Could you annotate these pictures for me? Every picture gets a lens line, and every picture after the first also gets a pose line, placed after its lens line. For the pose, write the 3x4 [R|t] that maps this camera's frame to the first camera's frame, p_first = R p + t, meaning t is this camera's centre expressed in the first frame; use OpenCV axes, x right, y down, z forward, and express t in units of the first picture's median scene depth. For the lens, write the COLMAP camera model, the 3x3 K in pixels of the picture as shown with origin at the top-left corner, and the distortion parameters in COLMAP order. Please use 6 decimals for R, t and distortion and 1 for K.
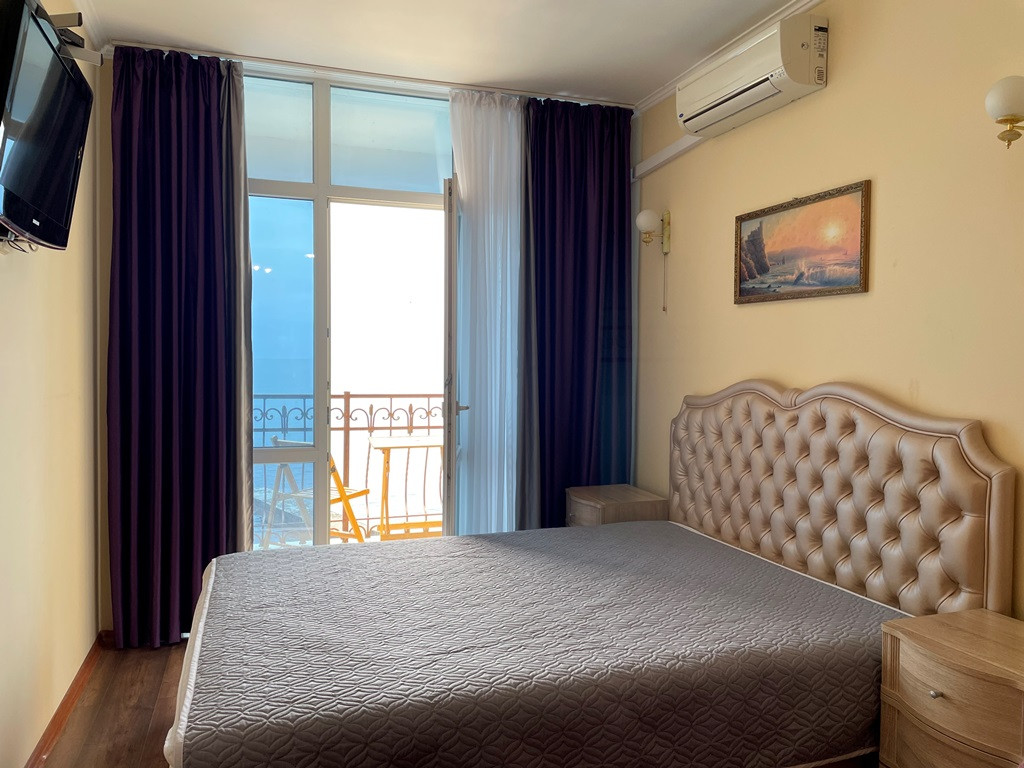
lens RADIAL K [[770.5, 0, 524.0], [0, 770.5, 373.7], [0, 0, 1]] dist [0.092215, -0.127393]
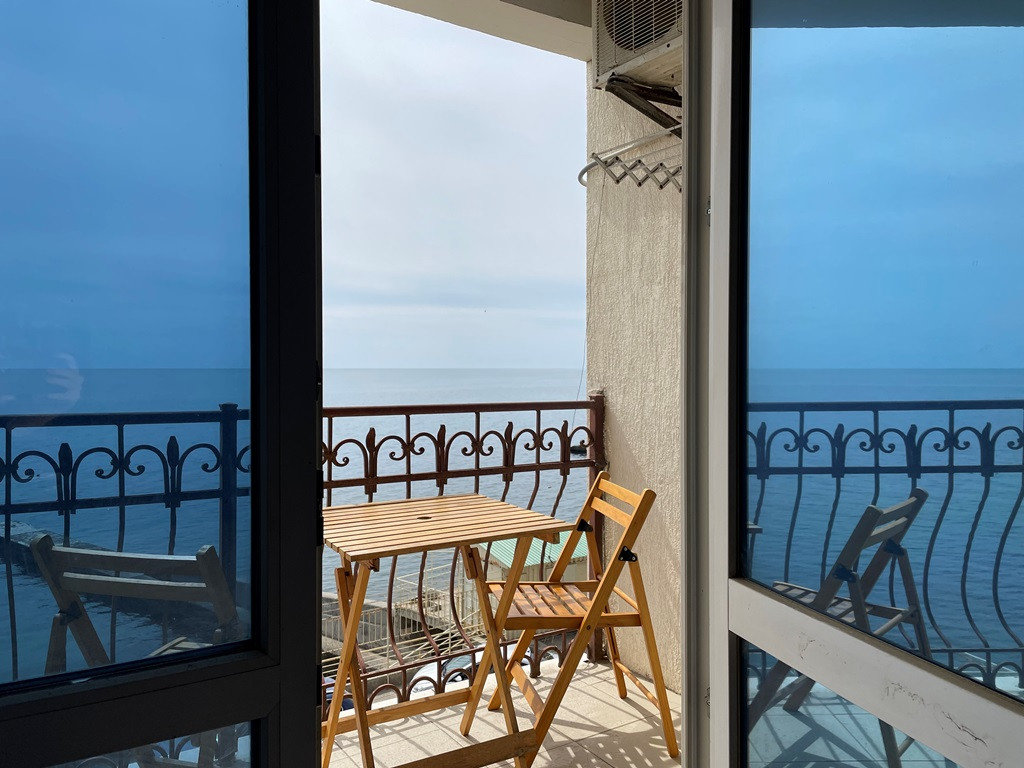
lens RADIAL K [[770.5, 0, 524.0], [0, 770.5, 373.7], [0, 0, 1]] dist [0.092215, -0.127393]
pose [[0.965083, -0.011565, 0.261690, -0.296453], [0.017753, 0.999616, -0.021294, 0.029577], [-0.261343, 0.025196, 0.964917, 0.880187]]
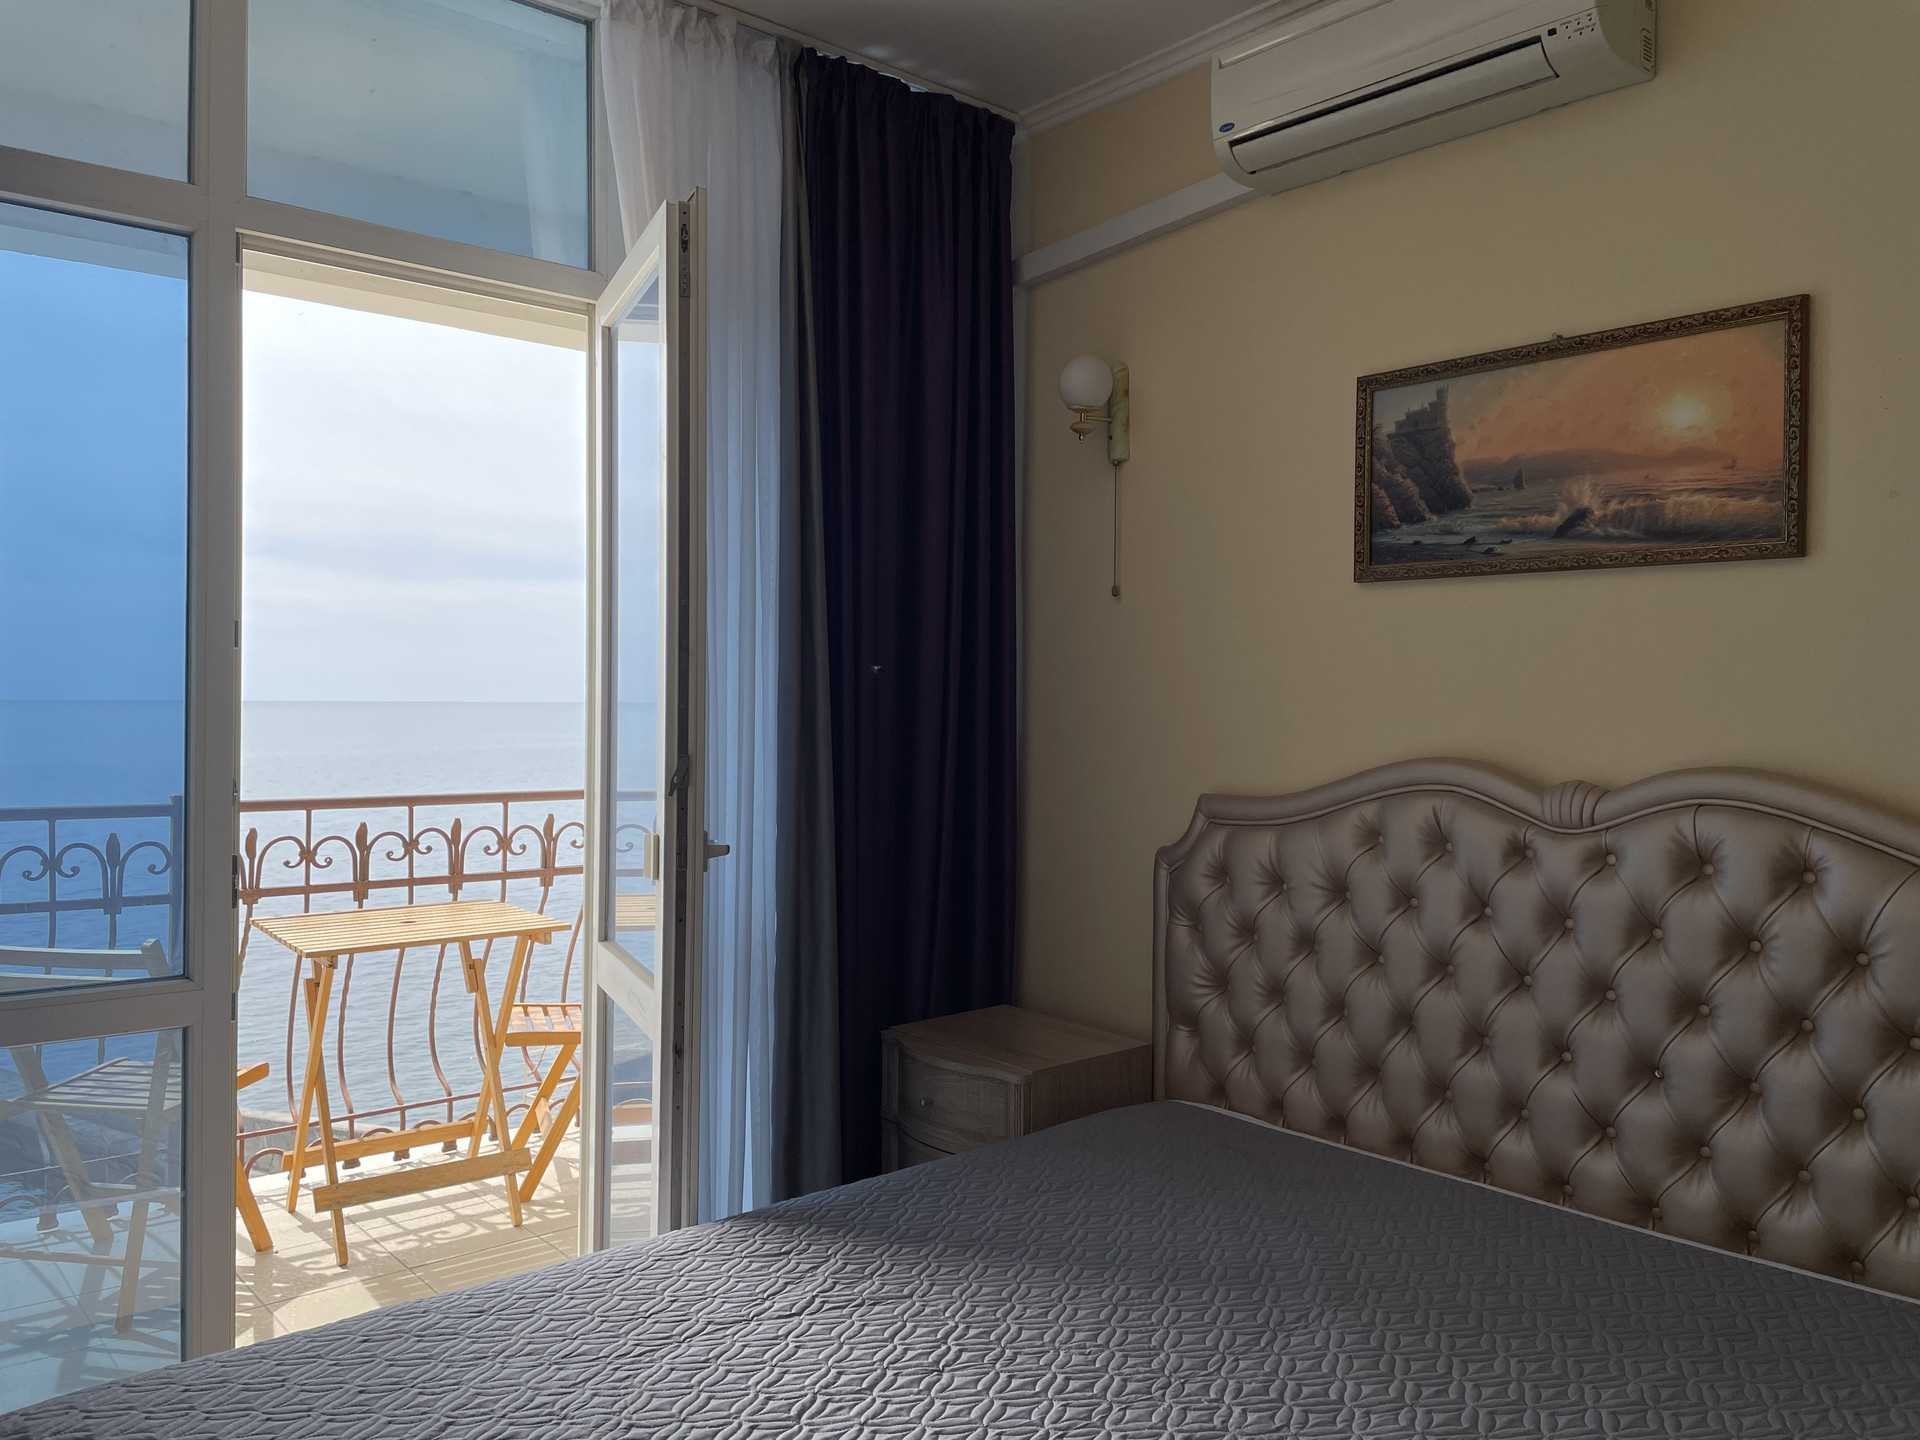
lens RADIAL K [[1444.6, 0, 982.5], [0, 1444.6, 700.6], [0, 0, 1]] dist [0.092215, -0.127393]
pose [[0.927765, 0.000688, 0.373164, -0.218612], [0.006723, 0.999805, -0.018559, -0.010975], [-0.373104, 0.019727, 0.927580, 0.338457]]
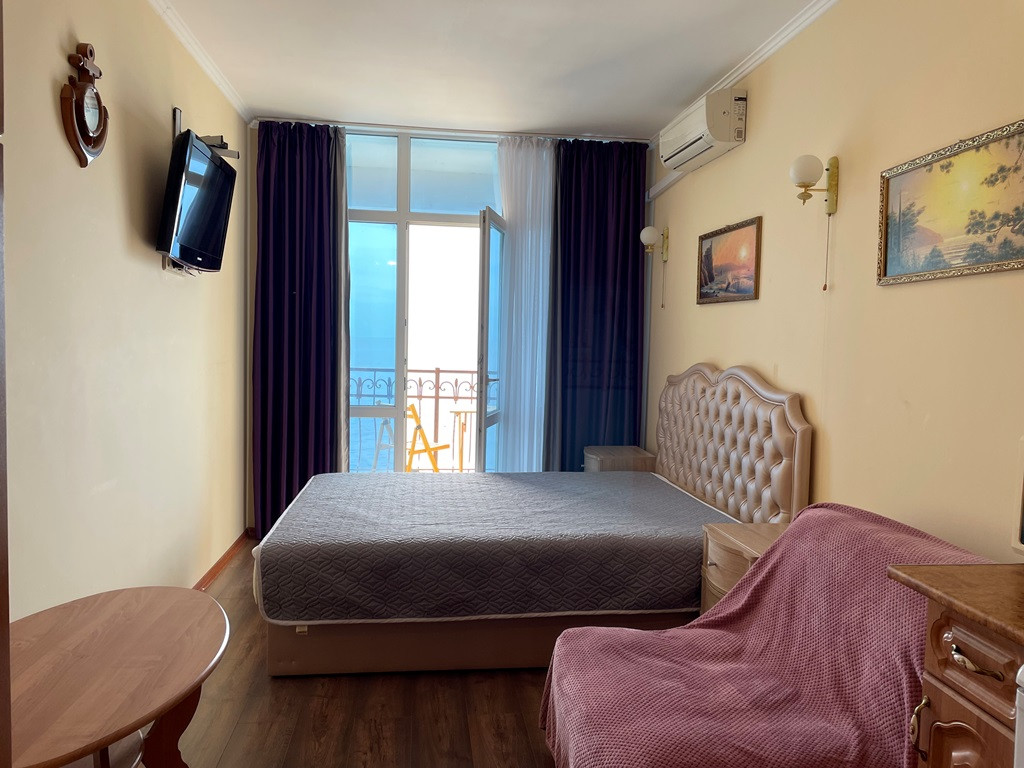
lens RADIAL K [[770.5, 0, 524.0], [0, 770.5, 373.7], [0, 0, 1]] dist [0.092215, -0.127393]
pose [[0.980534, 0.023421, -0.194947, 0.244830], [-0.018937, 0.999512, 0.024835, -0.001223], [0.195434, -0.020660, 0.980499, -0.319510]]
